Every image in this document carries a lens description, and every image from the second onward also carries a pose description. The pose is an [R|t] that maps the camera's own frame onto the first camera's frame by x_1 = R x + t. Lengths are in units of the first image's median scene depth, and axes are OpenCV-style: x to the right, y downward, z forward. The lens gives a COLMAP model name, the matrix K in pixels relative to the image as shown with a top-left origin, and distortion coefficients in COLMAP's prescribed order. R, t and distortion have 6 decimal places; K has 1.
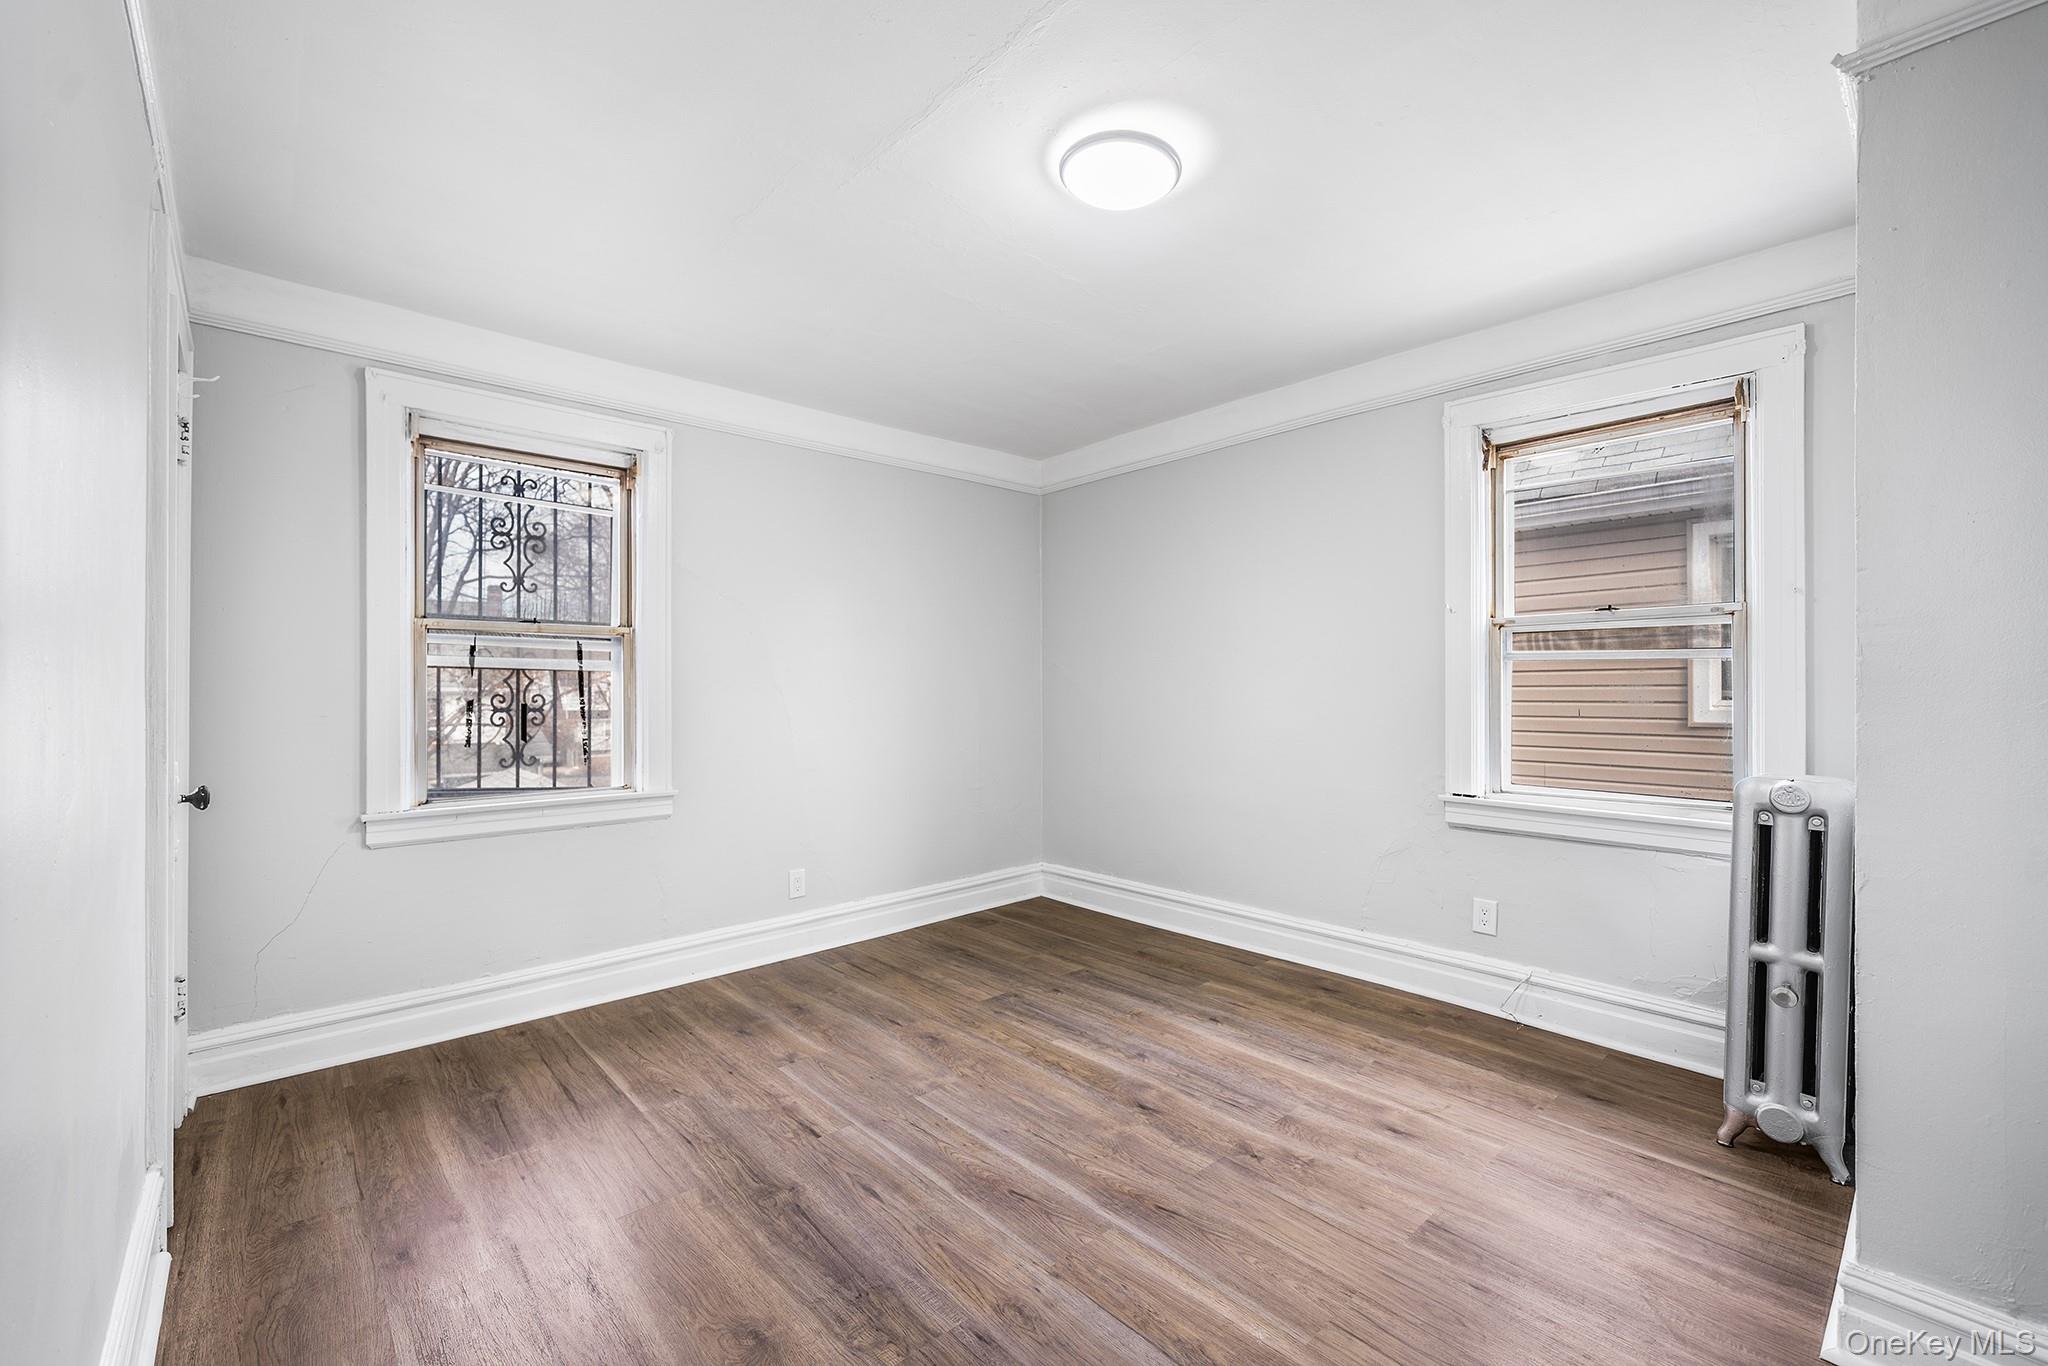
lens RADIAL K [[827.2, 0, 1007.0], [0, 827.2, 688.4], [0, 0, 1]] dist [-0.001702, 0.000121]
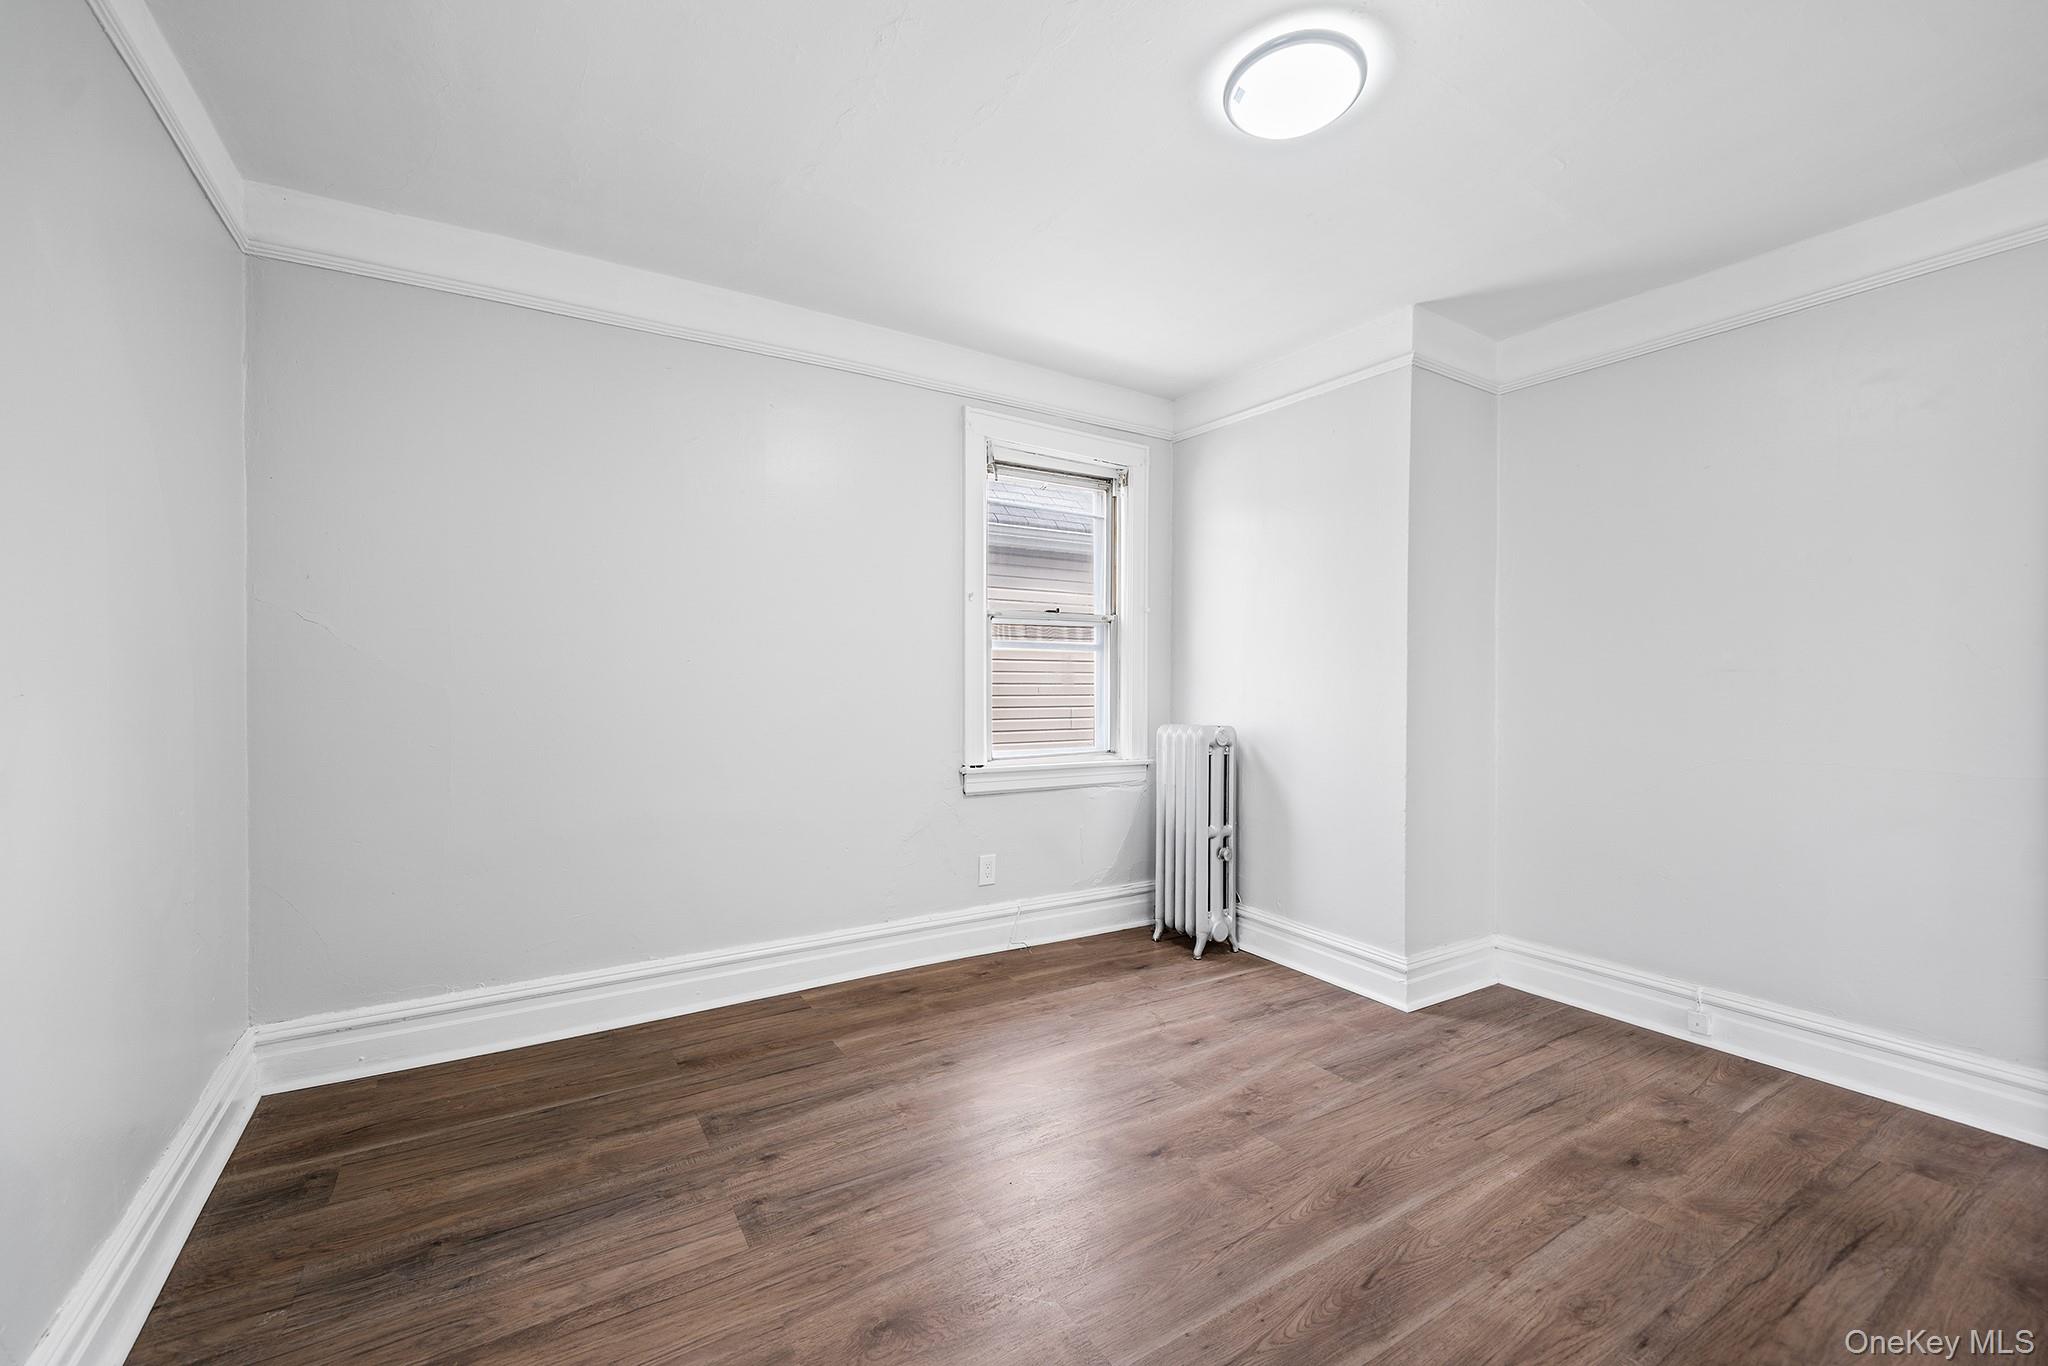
lens RADIAL K [[827.2, 0, 1012.4], [0, 827.2, 683.7], [0, 0, 1]] dist [-0.001702, 0.000121]
pose [[0.184012, -0.008987, 0.982883, -0.557498], [-0.007132, 0.999920, 0.010478, 0.006317], [-0.982898, -0.008938, 0.183933, 0.783387]]
